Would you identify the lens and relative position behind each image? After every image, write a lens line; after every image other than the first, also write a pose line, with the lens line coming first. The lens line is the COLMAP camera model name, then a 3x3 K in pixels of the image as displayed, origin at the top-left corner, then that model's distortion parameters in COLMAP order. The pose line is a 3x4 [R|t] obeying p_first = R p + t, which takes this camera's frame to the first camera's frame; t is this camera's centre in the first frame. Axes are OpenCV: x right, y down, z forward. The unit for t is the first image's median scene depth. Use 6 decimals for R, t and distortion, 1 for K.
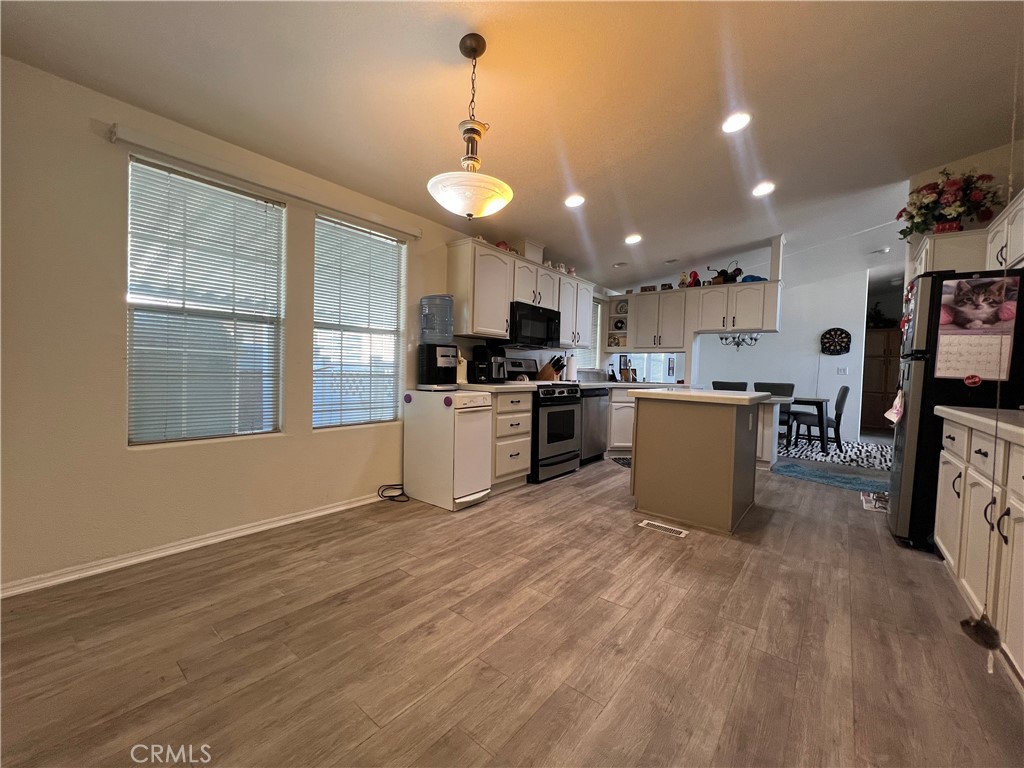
lens RADIAL K [[410.8, 0, 511.0], [0, 410.8, 382.8], [0, 0, 1]] dist [-0.000732, -0.000056]
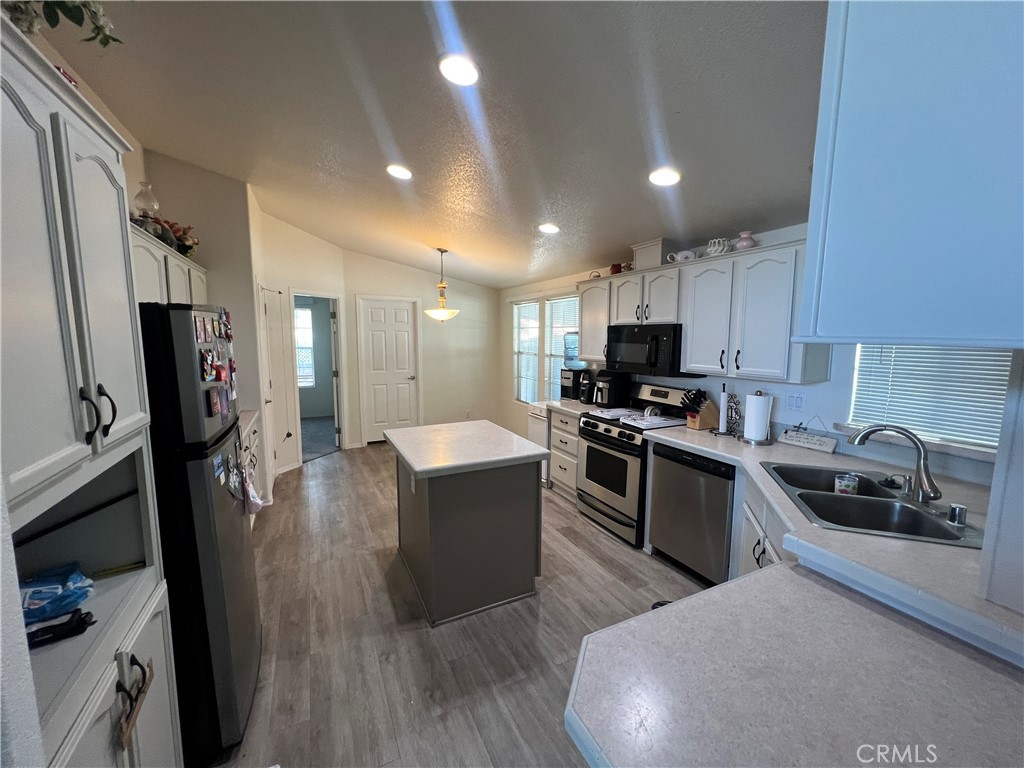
lens RADIAL K [[410.8, 0, 511.0], [0, 410.8, 382.8], [0, 0, 1]] dist [-0.000732, -0.000056]
pose [[-0.418202, 0.076681, -0.905112, 1.481672], [-0.044082, 0.993543, 0.104541, -0.234696], [0.907284, 0.083618, -0.412121, 1.812472]]
